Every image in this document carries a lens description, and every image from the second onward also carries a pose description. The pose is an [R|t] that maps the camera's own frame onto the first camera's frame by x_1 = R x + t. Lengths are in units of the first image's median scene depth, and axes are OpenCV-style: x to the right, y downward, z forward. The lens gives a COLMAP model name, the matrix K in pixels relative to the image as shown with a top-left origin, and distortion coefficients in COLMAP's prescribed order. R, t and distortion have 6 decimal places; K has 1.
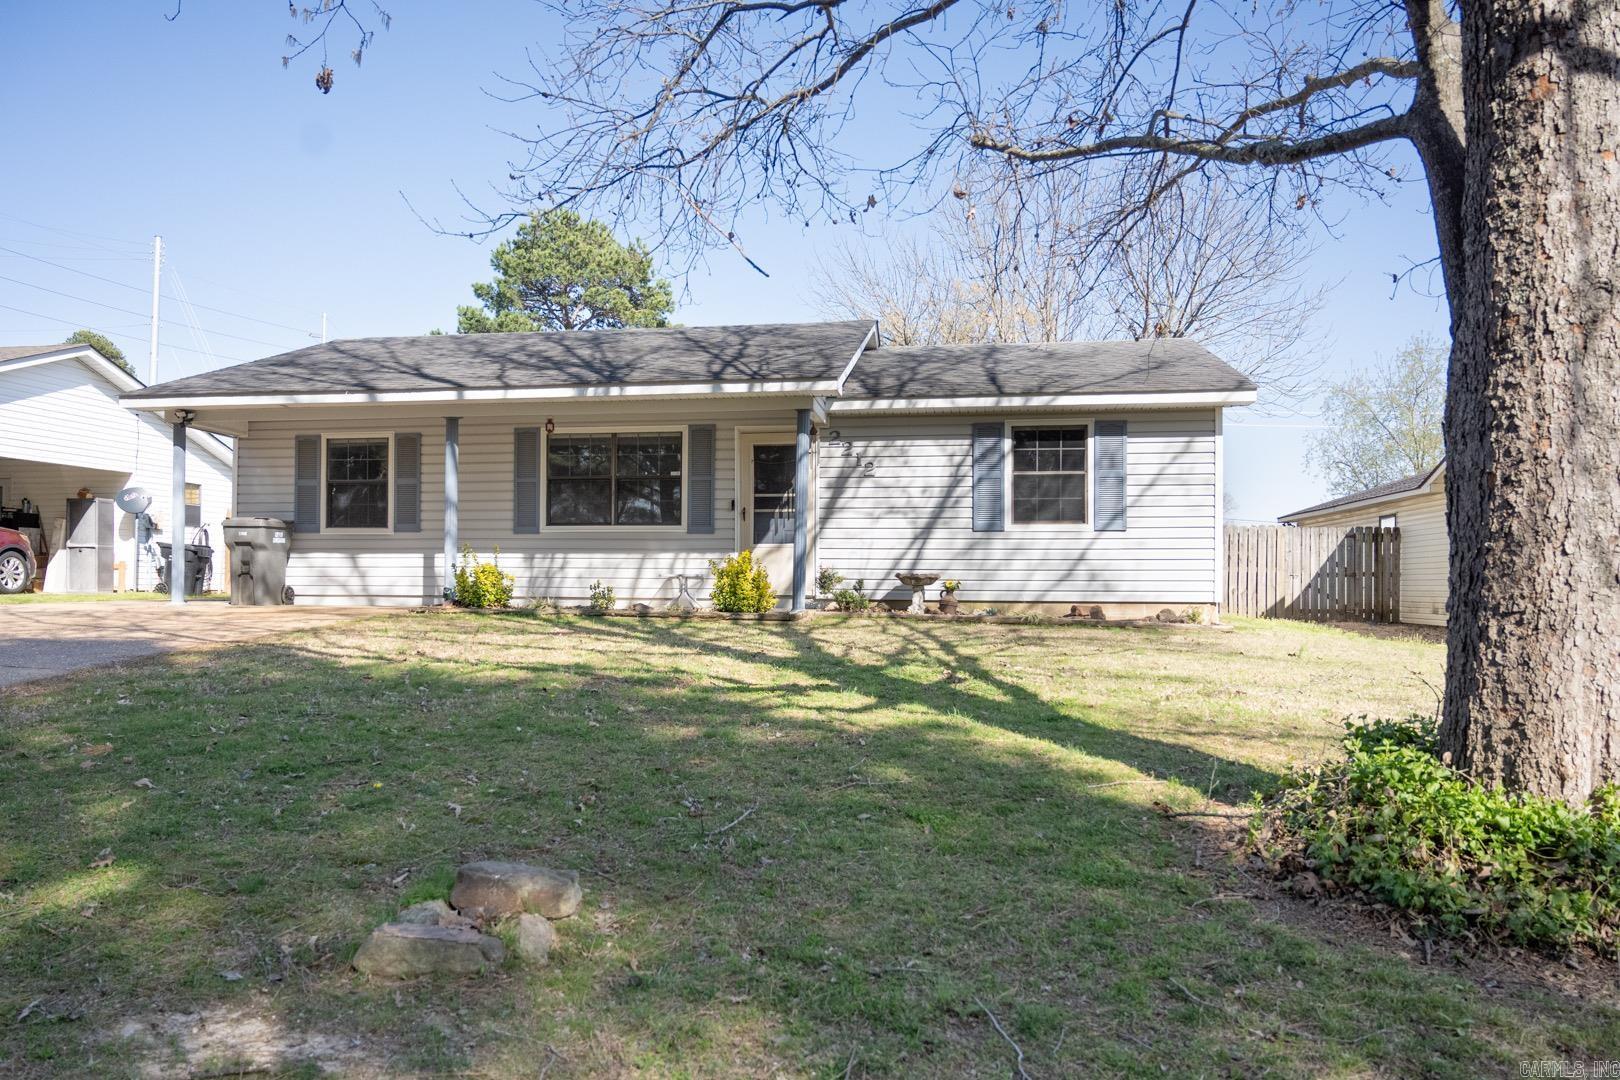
lens RADIAL K [[1223.3, 0, 751.1], [0, 1223.3, 582.2], [0, 0, 1]] dist [-0.007485, -0.002211]
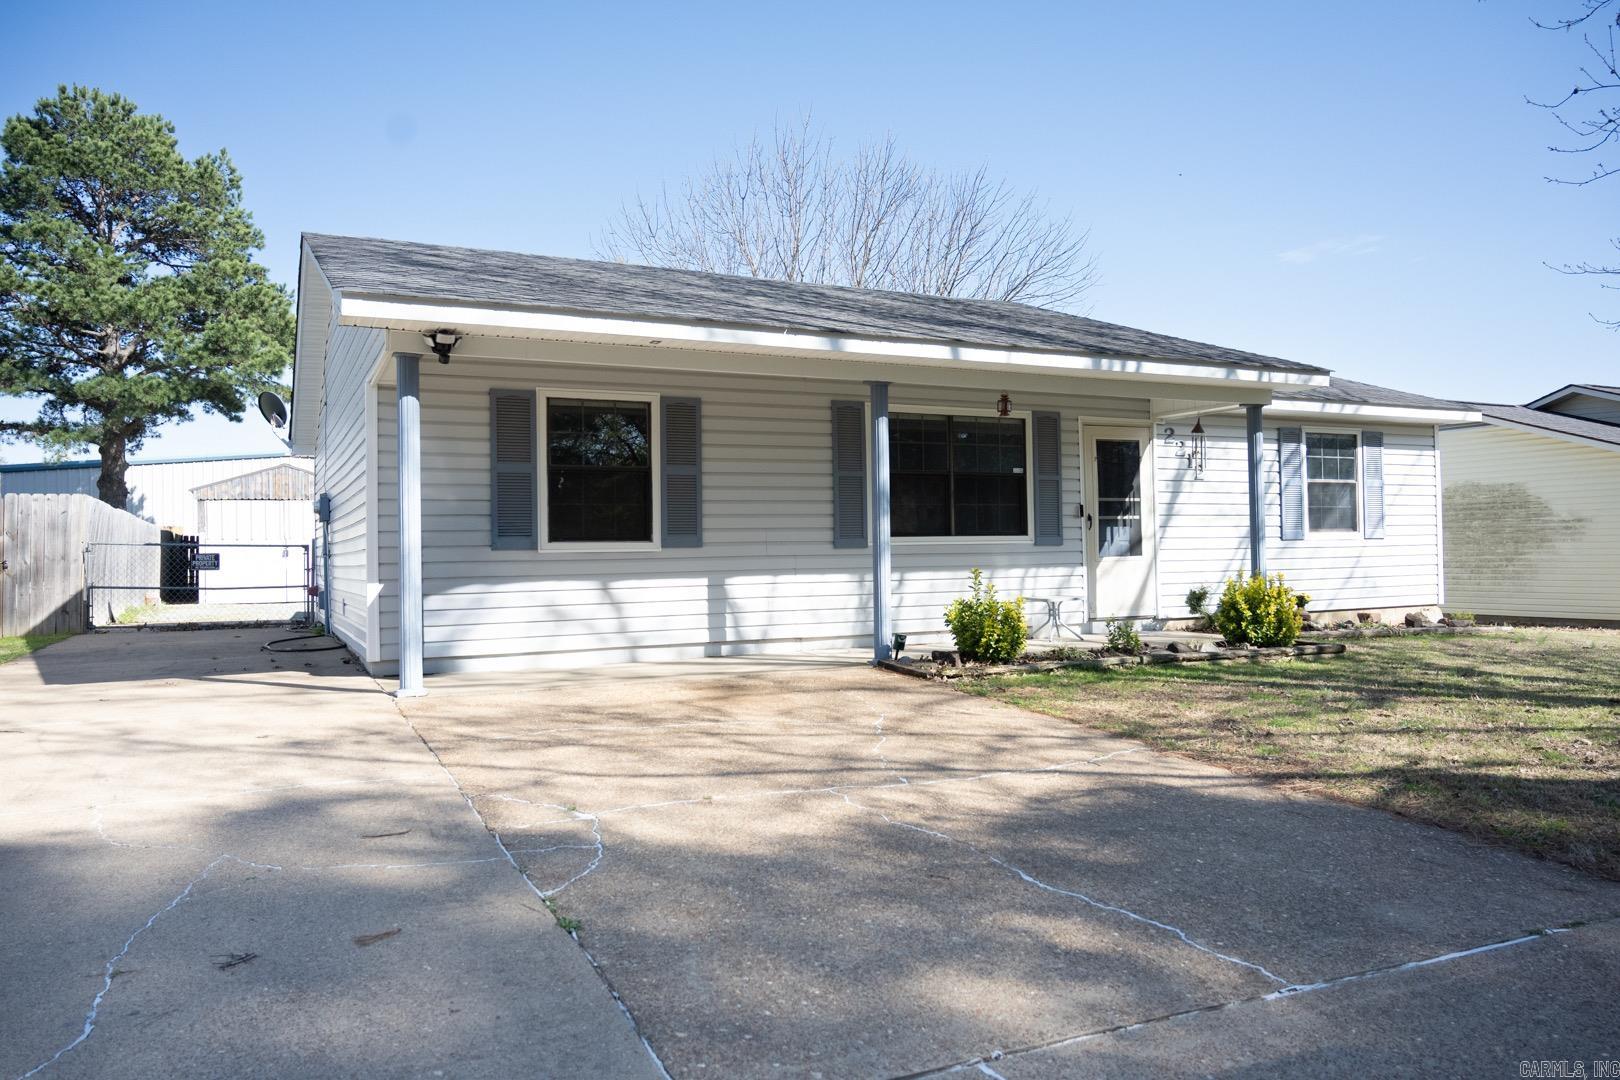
lens RADIAL K [[1141.5, 0, 810.0], [0, 1141.5, 540.0], [0, 0, 1]] dist [-0.004422, -0.001480]
pose [[0.797154, -0.012055, 0.603656, -0.631802], [0.019743, 0.999786, -0.006105, -0.041984], [-0.603453, 0.016785, 0.797222, 0.493284]]
